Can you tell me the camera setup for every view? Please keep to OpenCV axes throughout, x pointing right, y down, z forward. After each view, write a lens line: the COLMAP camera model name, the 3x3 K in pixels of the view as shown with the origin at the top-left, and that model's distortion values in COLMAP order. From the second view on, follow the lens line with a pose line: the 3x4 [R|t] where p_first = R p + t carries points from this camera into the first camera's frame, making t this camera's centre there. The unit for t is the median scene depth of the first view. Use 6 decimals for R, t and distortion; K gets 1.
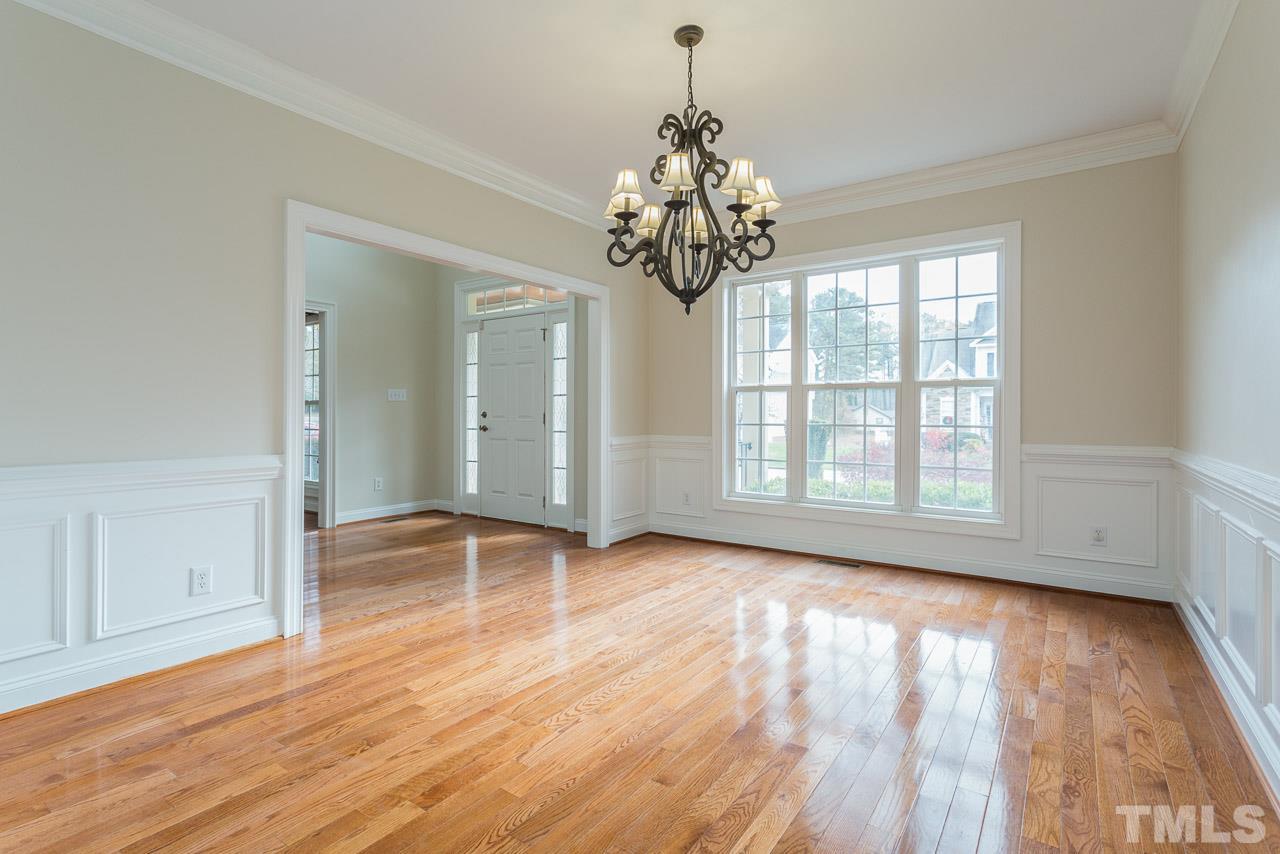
lens RADIAL K [[610.0, 0, 601.4], [0, 610.0, 404.8], [0, 0, 1]] dist [0.004859, 0.003630]
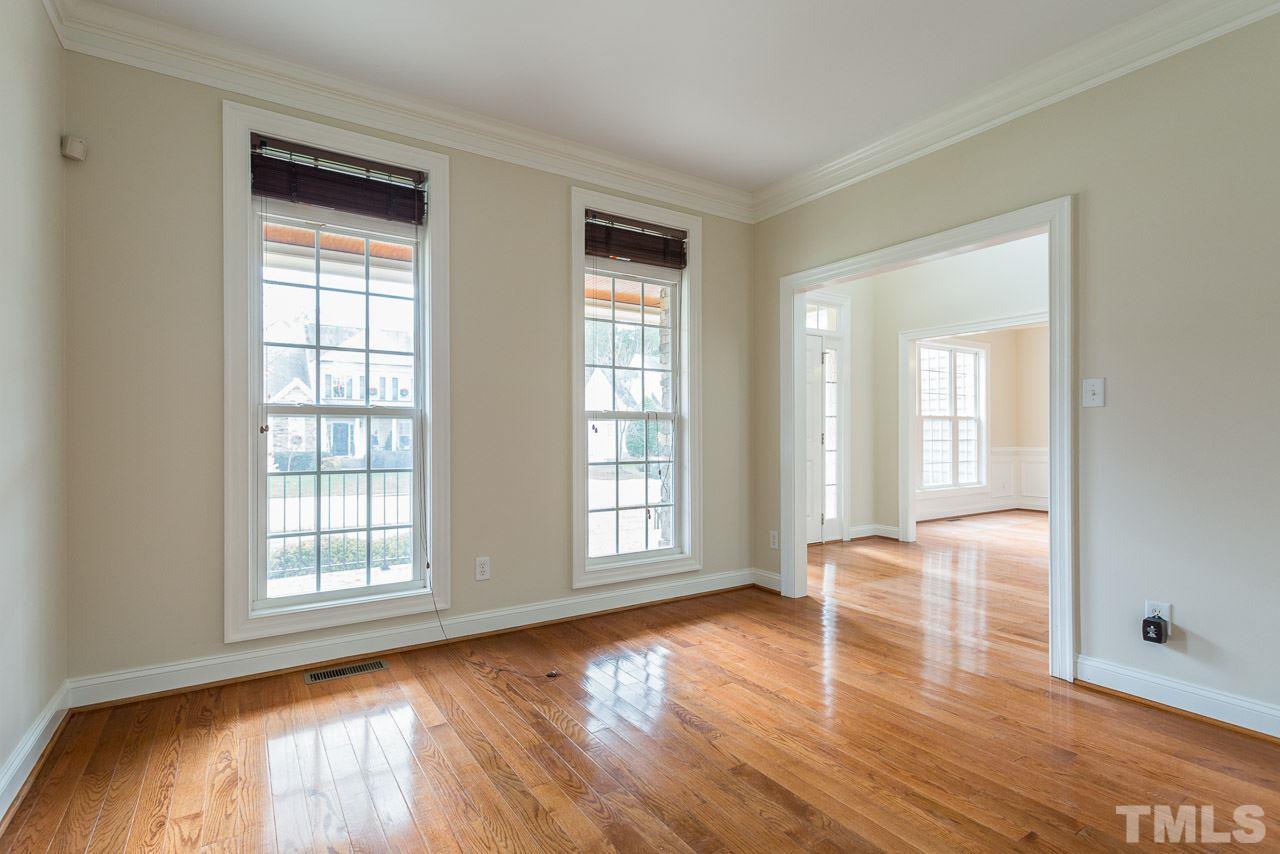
lens RADIAL K [[610.0, 0, 637.8], [0, 610.0, 435.7], [0, 0, 1]] dist [0.004859, 0.003630]
pose [[0.361012, 0.005596, 0.932544, -1.357270], [0.004702, 0.999958, -0.007820, 0.027124], [-0.932549, 0.007208, 0.360971, 1.061708]]
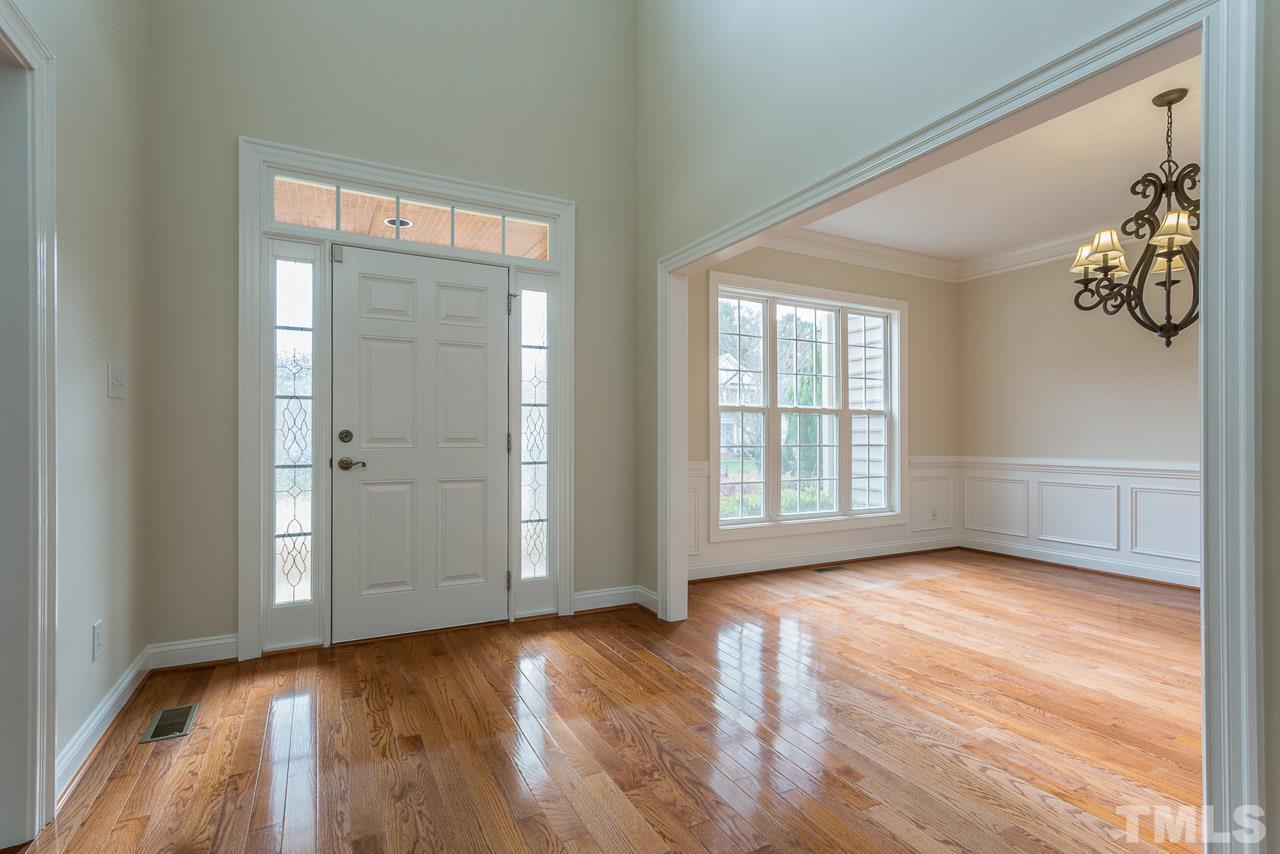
lens RADIAL K [[610.0, 0, 633.9], [0, 610.0, 430.8], [0, 0, 1]] dist [0.004859, 0.003630]
pose [[0.439162, 0.006655, 0.898383, -0.676129], [-0.015555, 0.999879, 0.000197, 0.010261], [-0.898273, -0.014061, 0.439212, 0.722879]]
